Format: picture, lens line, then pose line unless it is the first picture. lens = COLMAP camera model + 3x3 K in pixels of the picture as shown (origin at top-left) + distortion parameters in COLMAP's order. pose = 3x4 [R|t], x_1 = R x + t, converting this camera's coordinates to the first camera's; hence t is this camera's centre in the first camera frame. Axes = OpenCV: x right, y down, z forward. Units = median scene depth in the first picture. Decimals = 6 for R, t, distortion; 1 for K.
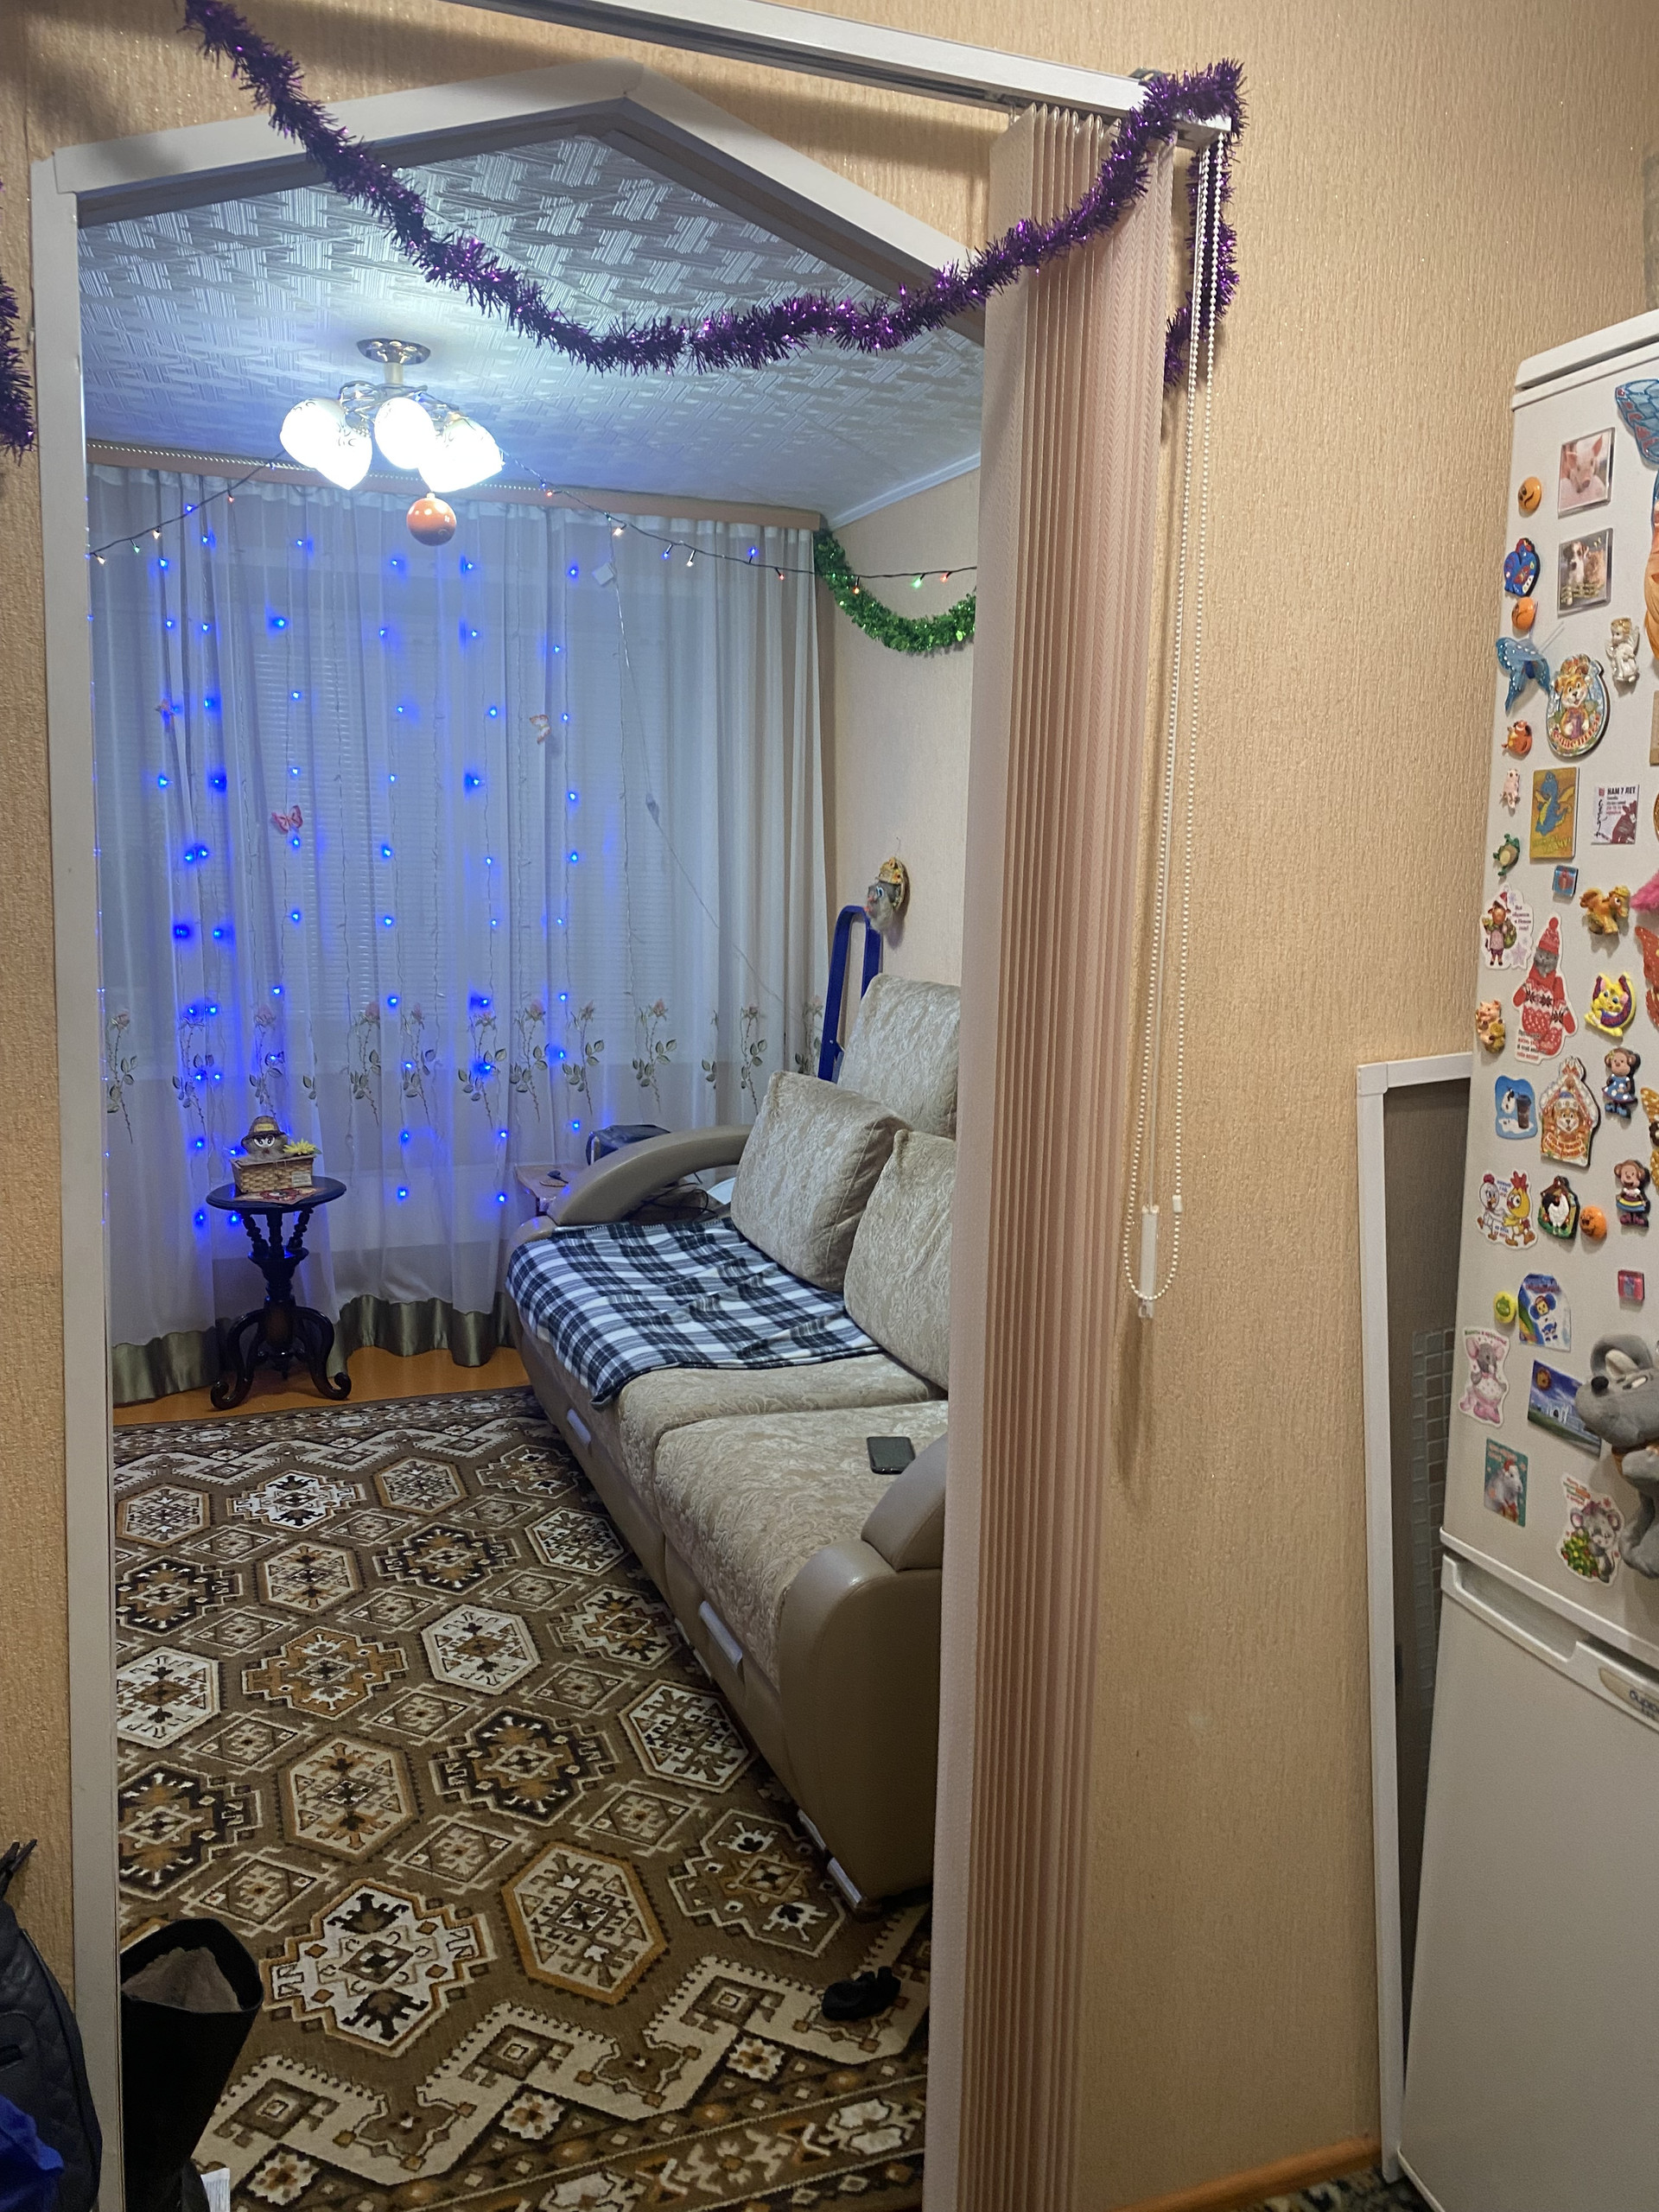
lens RADIAL K [[1664.9, 0, 853.5], [0, 1664.9, 1107.3], [0, 0, 1]] dist [0.093214, -0.121066]
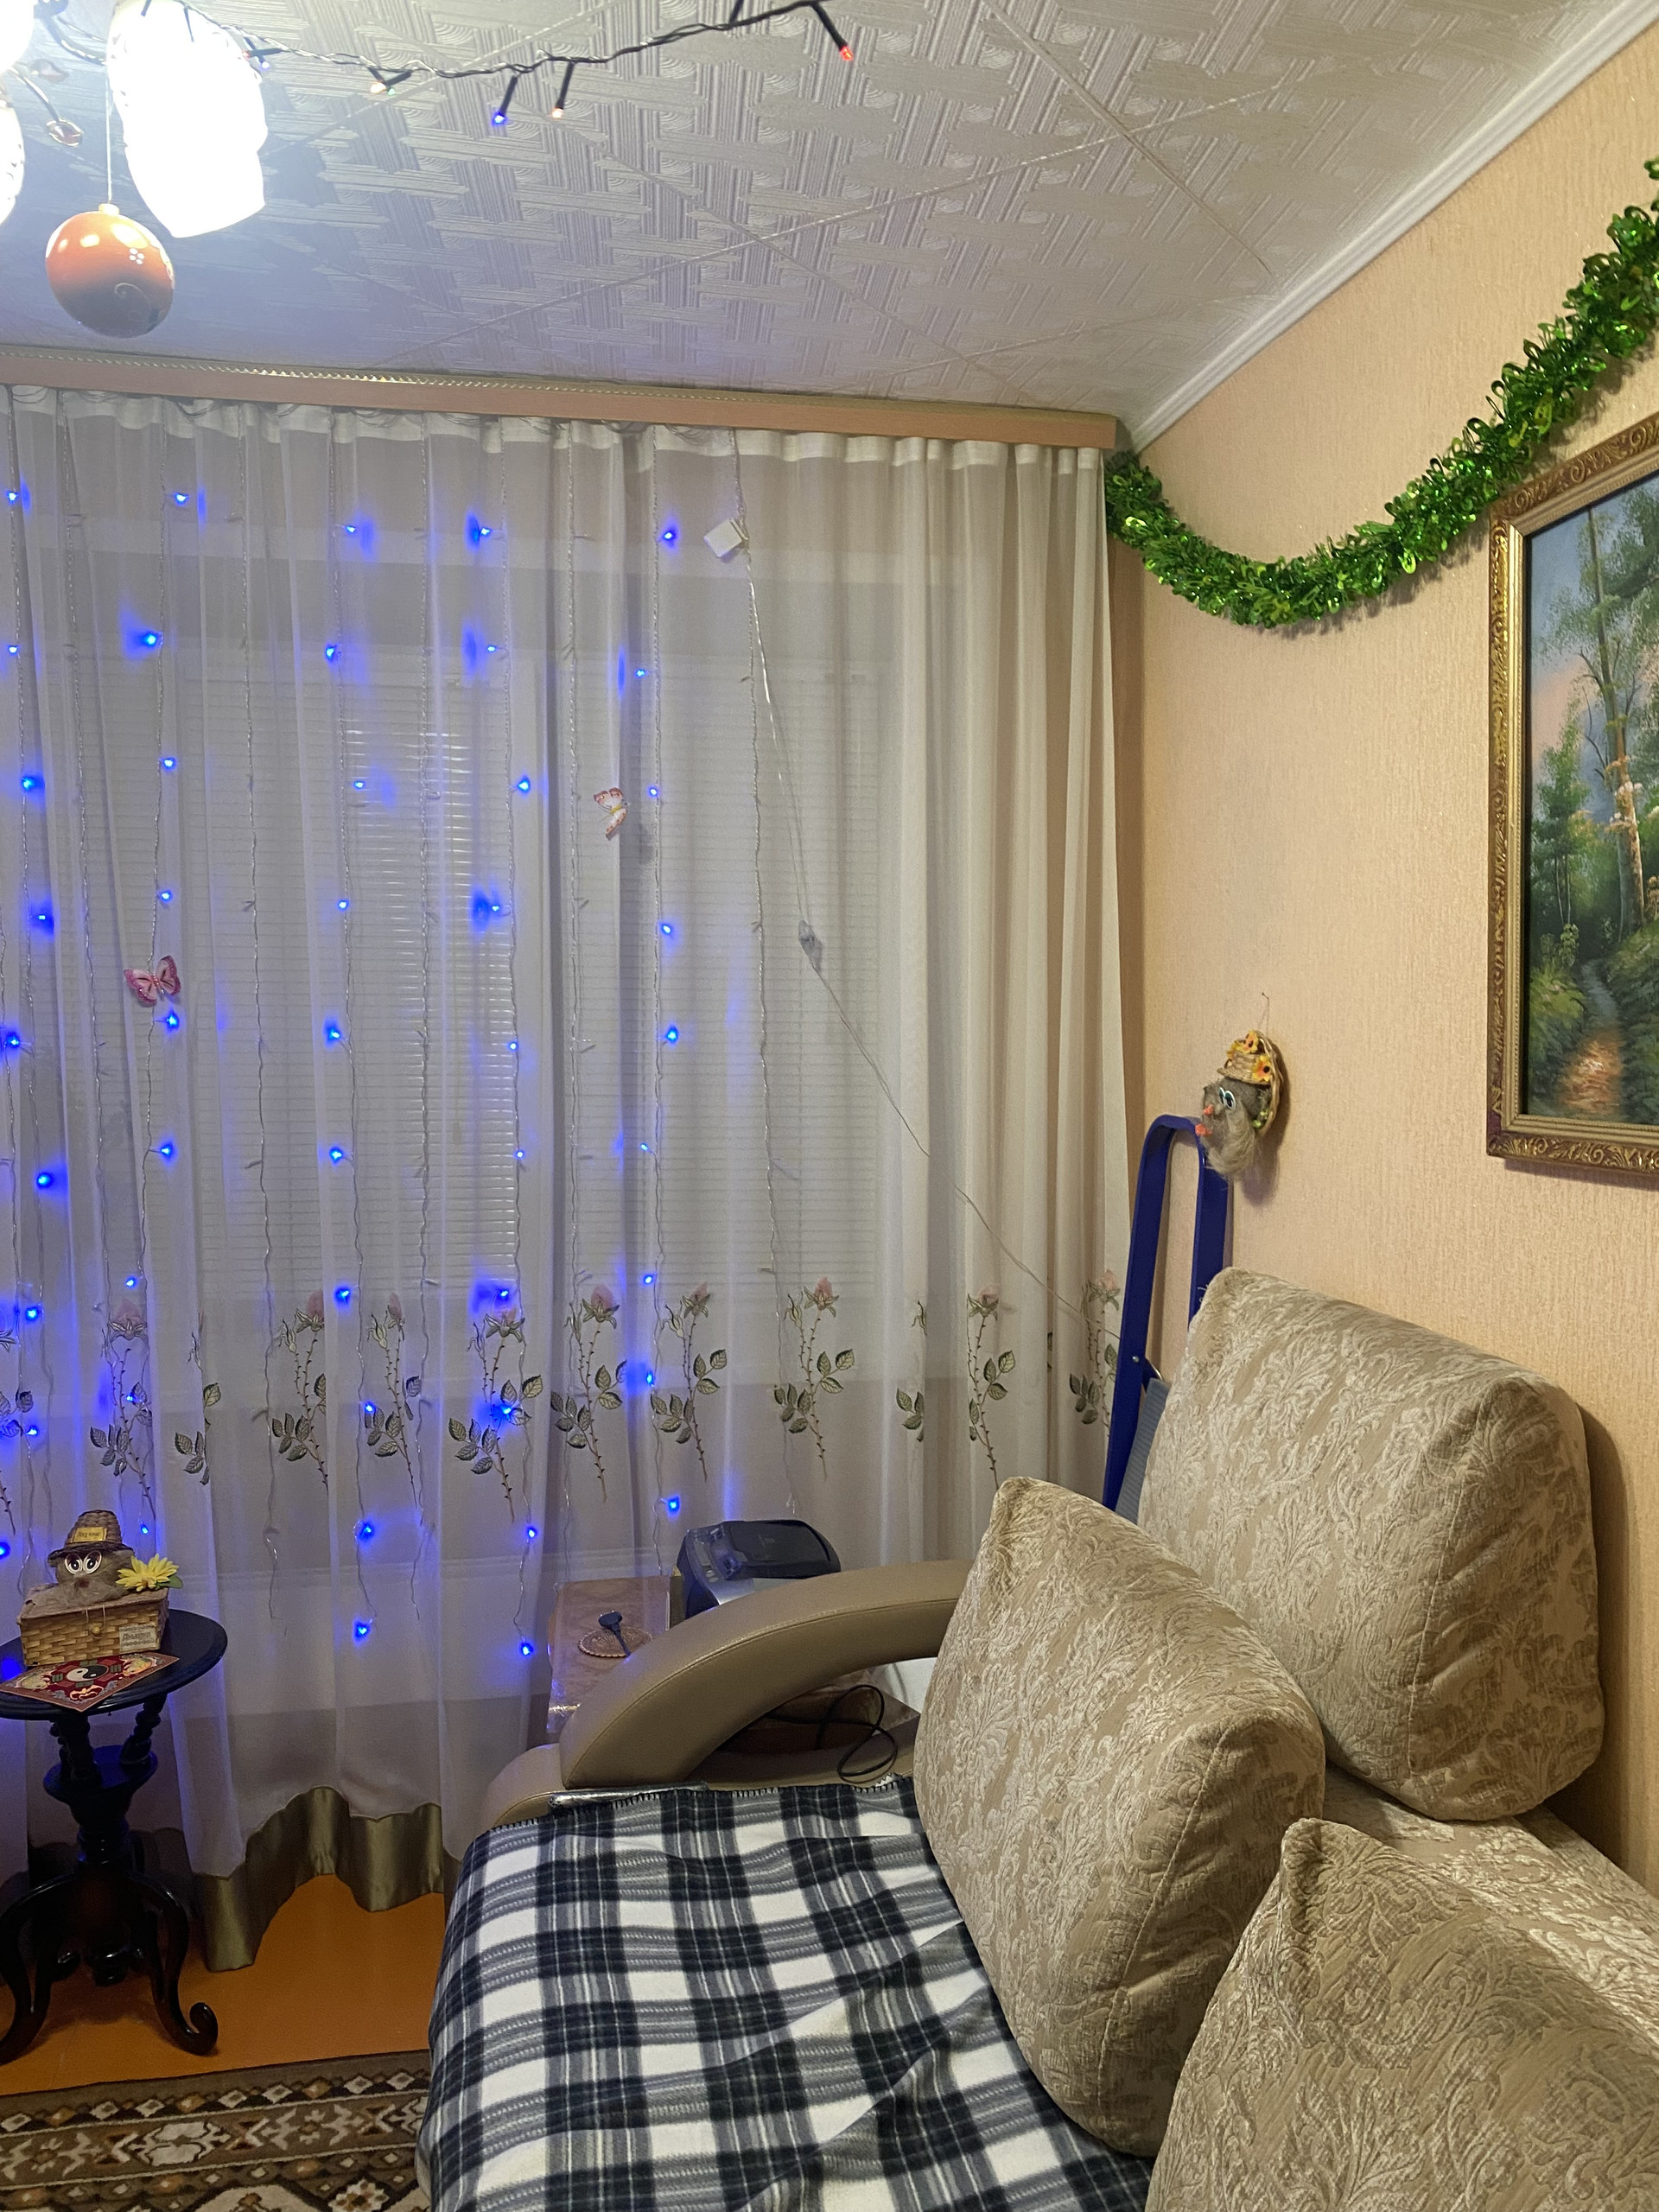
lens RADIAL K [[1666.9, 0, 829.5], [0, 1666.9, 1106.0], [0, 0, 1]] dist [0.092437, -0.138379]
pose [[0.977564, -0.001061, -0.210635, 0.005139], [-0.014651, 0.997223, -0.073023, -0.094732], [0.210128, 0.074471, 0.974834, 0.515329]]
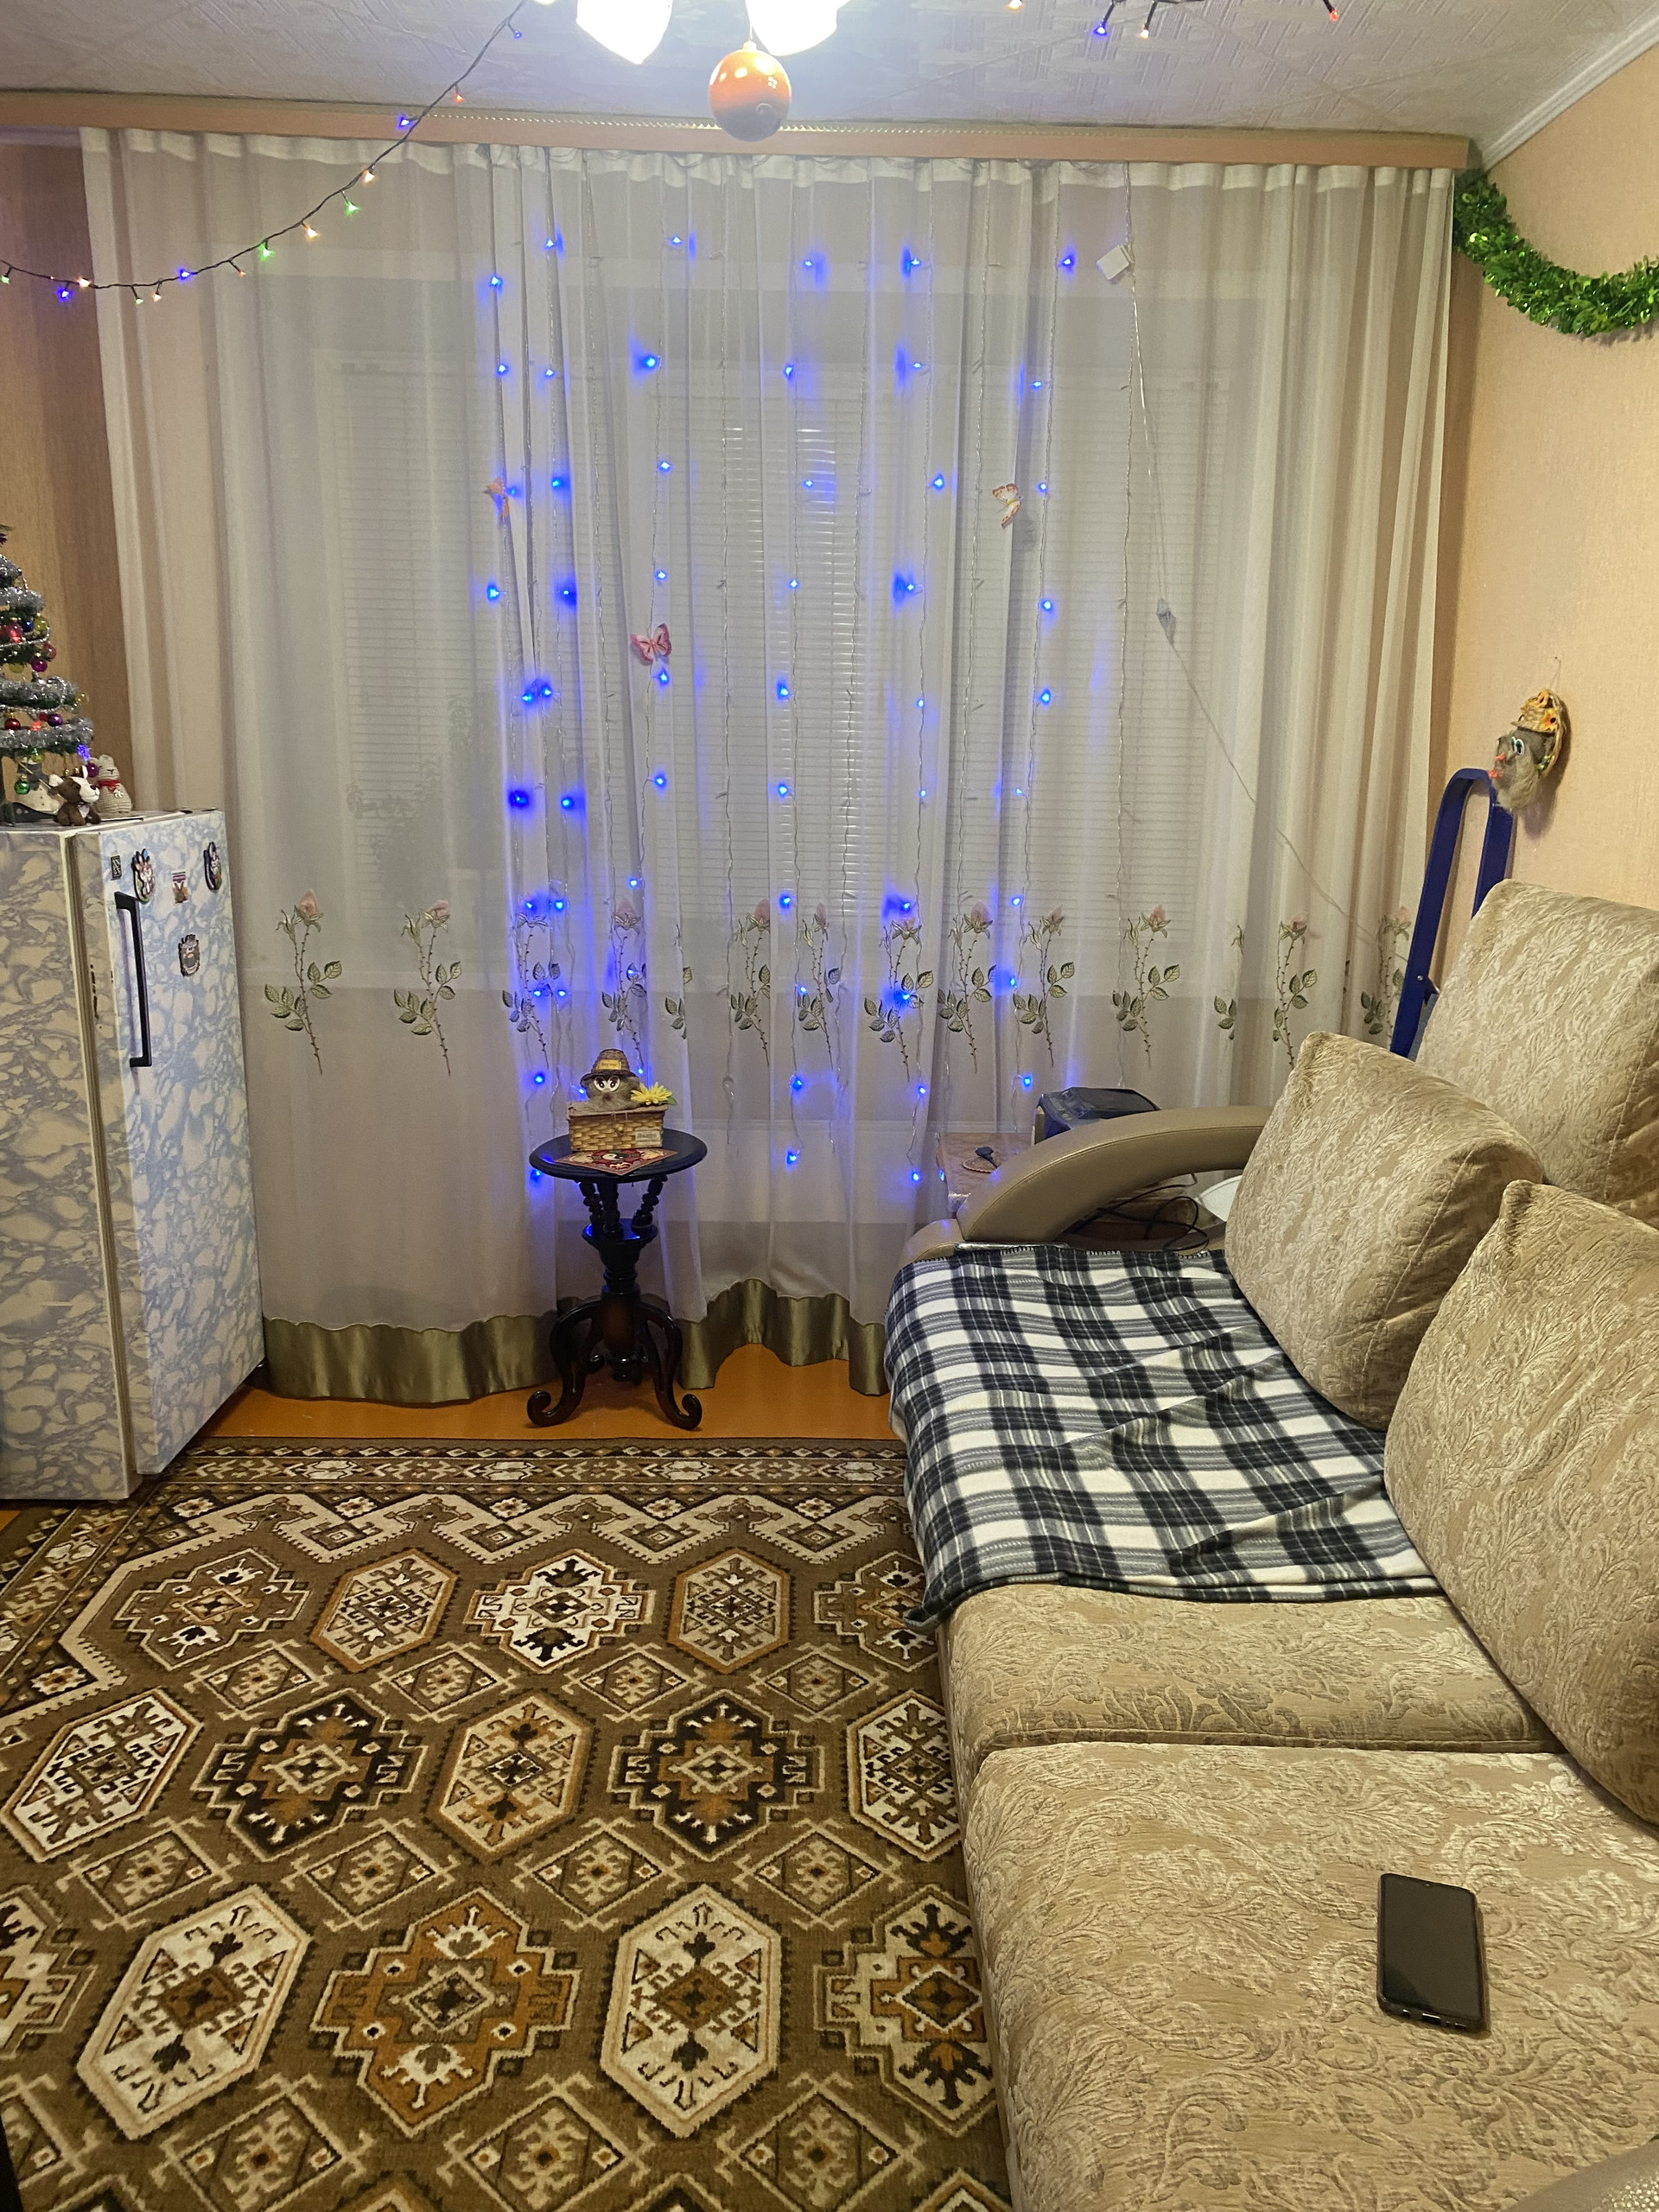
lens RADIAL K [[1664.9, 0, 853.5], [0, 1664.9, 1107.3], [0, 0, 1]] dist [0.093214, -0.121066]
pose [[0.936750, 0.076915, -0.341444, 0.009793], [-0.051740, 0.995268, 0.082251, -0.037224], [0.346154, -0.059383, 0.936296, 0.346939]]
